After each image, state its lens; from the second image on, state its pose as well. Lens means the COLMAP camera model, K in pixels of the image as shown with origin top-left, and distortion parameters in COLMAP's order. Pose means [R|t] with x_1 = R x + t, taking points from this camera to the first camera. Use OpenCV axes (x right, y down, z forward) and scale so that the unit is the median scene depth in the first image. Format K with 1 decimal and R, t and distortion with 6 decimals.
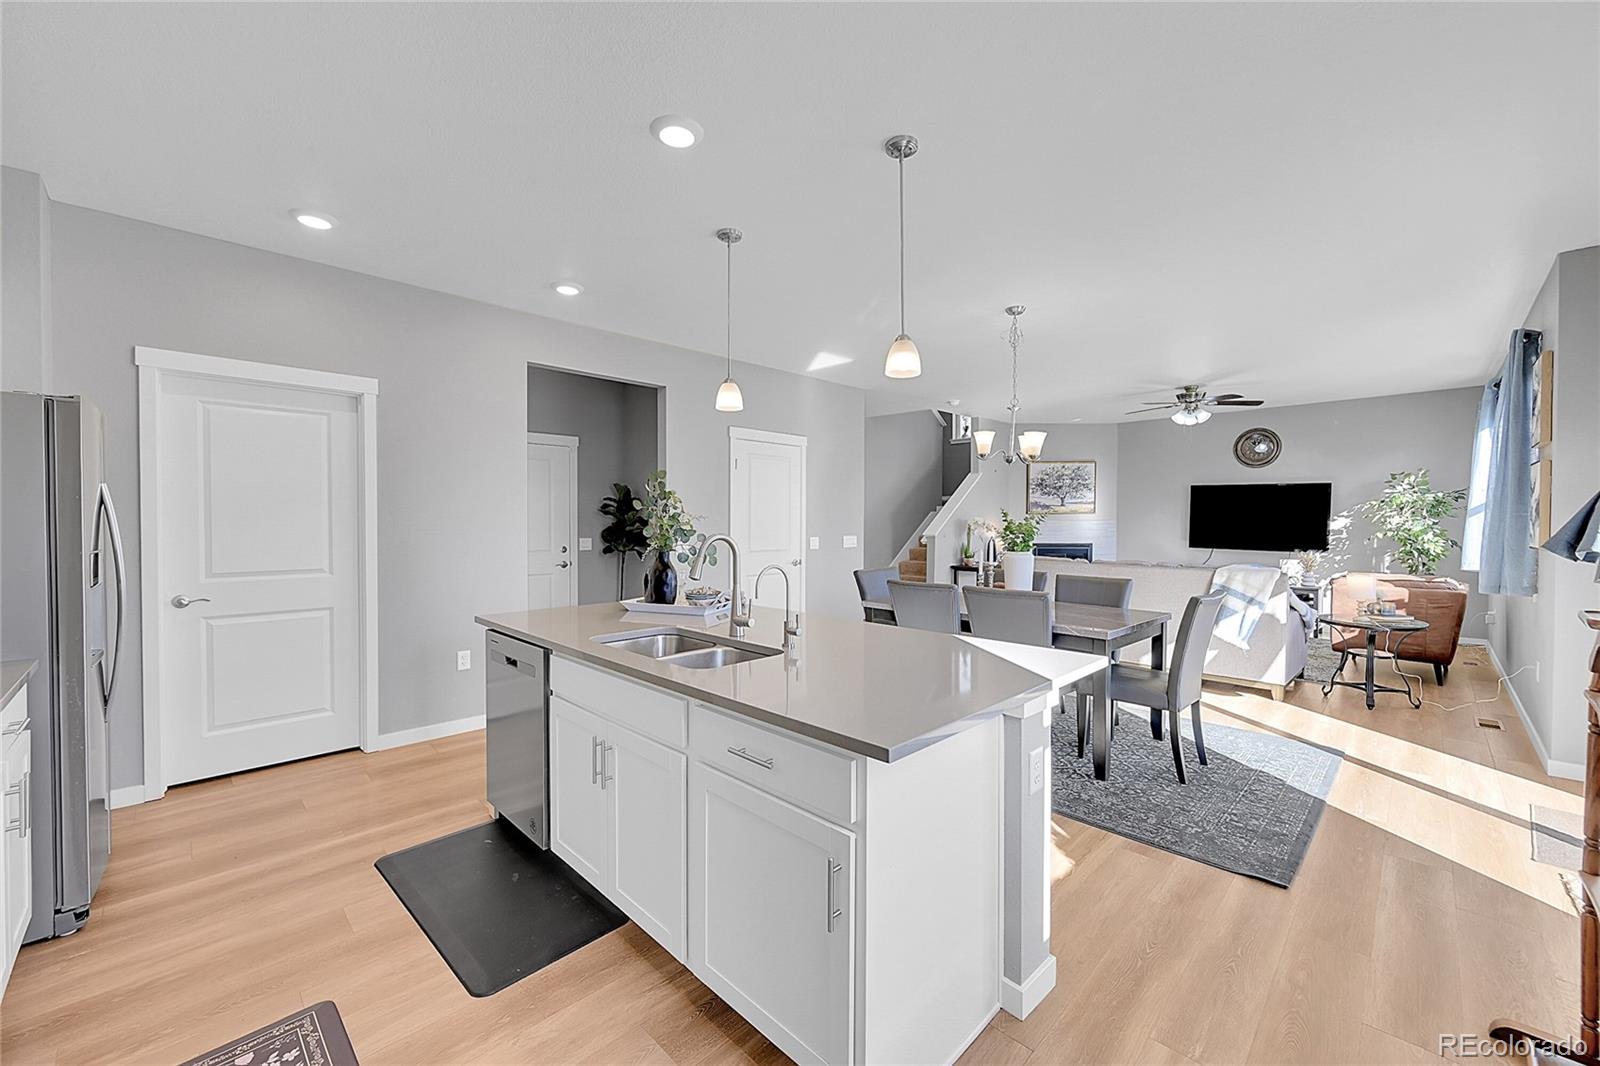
lens RADIAL K [[631.4, 0, 800.0], [0, 631.4, 533.0], [0, 0, 1]] dist [-0.001035, -0.000149]
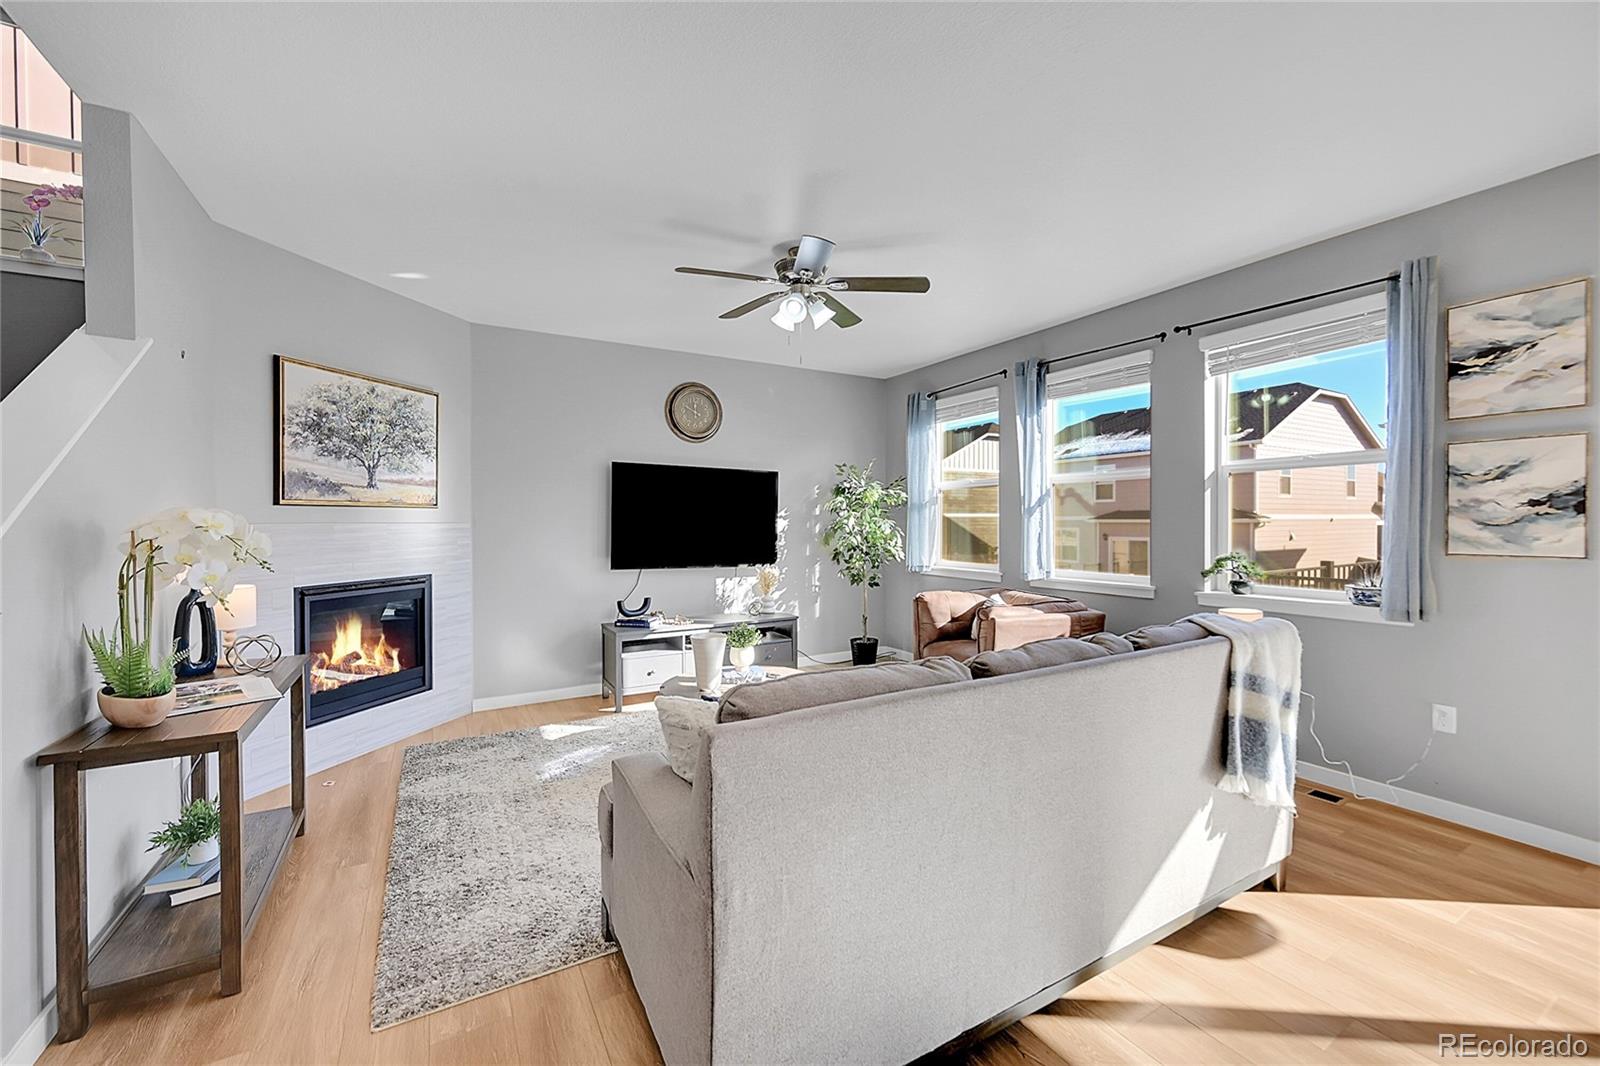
lens RADIAL K [[624.8, 0, 796.6], [0, 624.8, 529.7], [0, 0, 1]] dist [-0.013681, 0.000079]
pose [[0.272276, -0.010098, 0.962166, 0.147753], [0.024634, 0.999690, 0.003521, -0.014409], [-0.961904, 0.022743, 0.272441, 0.859266]]
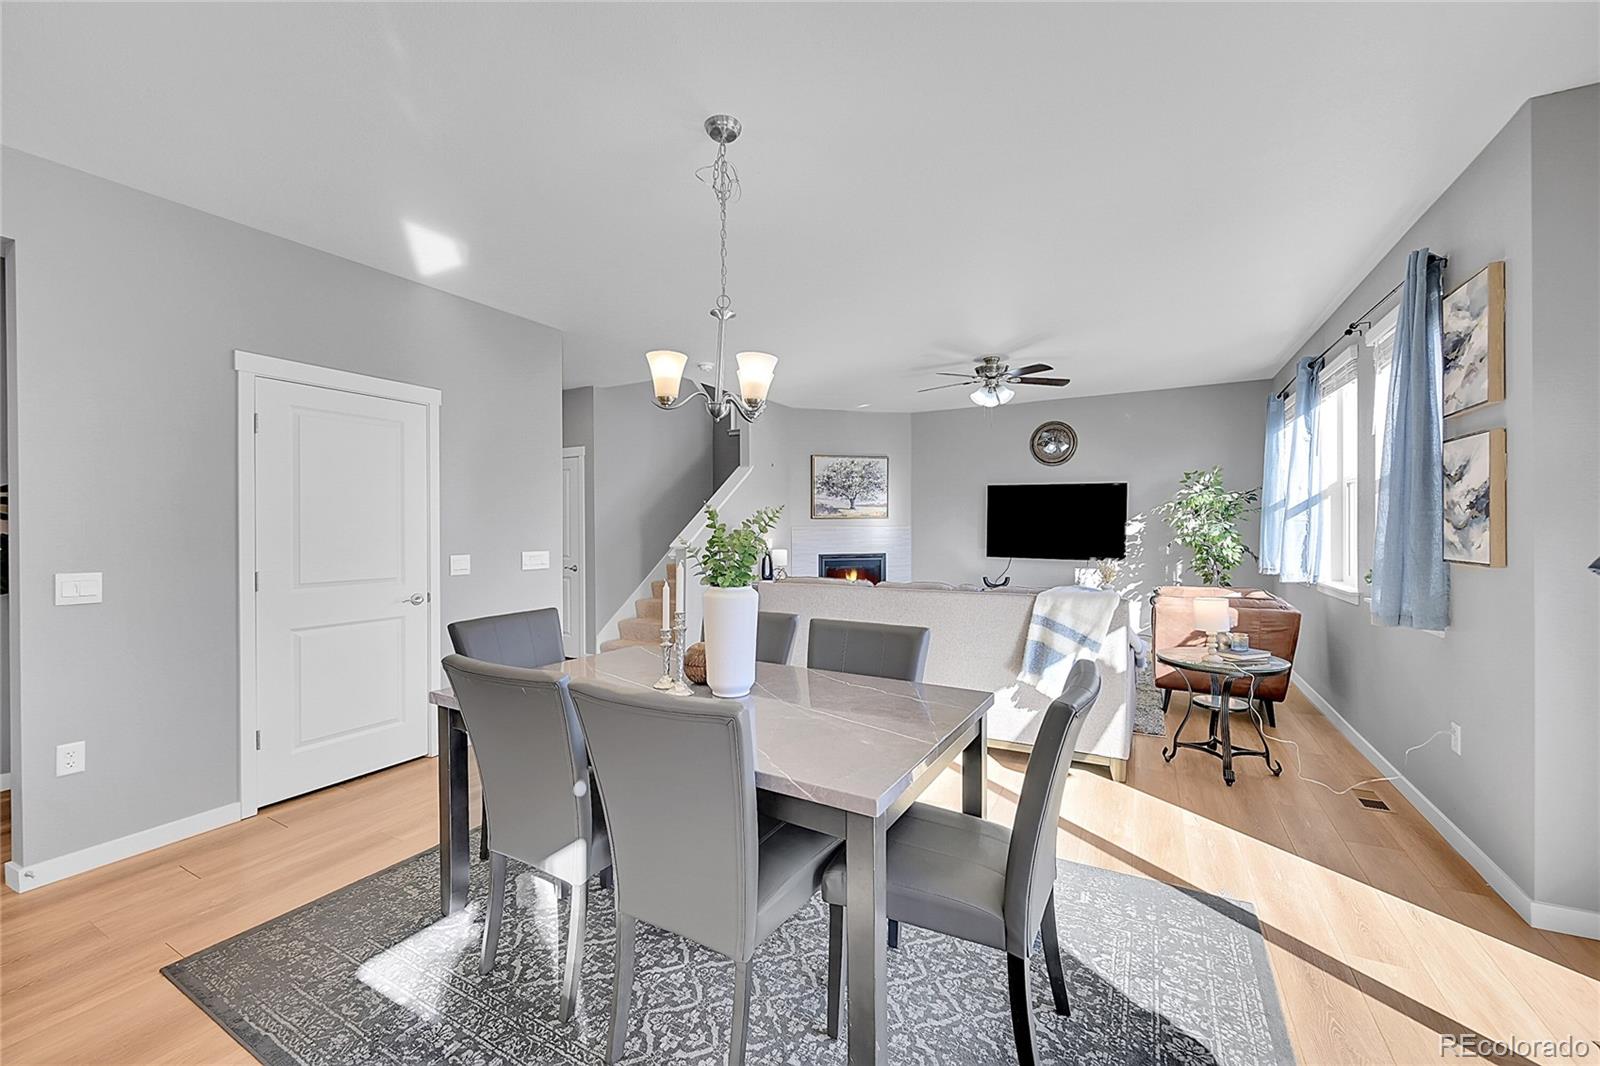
lens RADIAL K [[626.3, 0, 803.7], [0, 626.3, 529.3], [0, 0, 1]] dist [-0.000219, -0.000047]
pose [[0.958672, -0.006078, 0.284448, 0.160935], [0.011048, 0.999813, -0.015874, -0.004801], [-0.284298, 0.018360, 0.958560, 0.304141]]
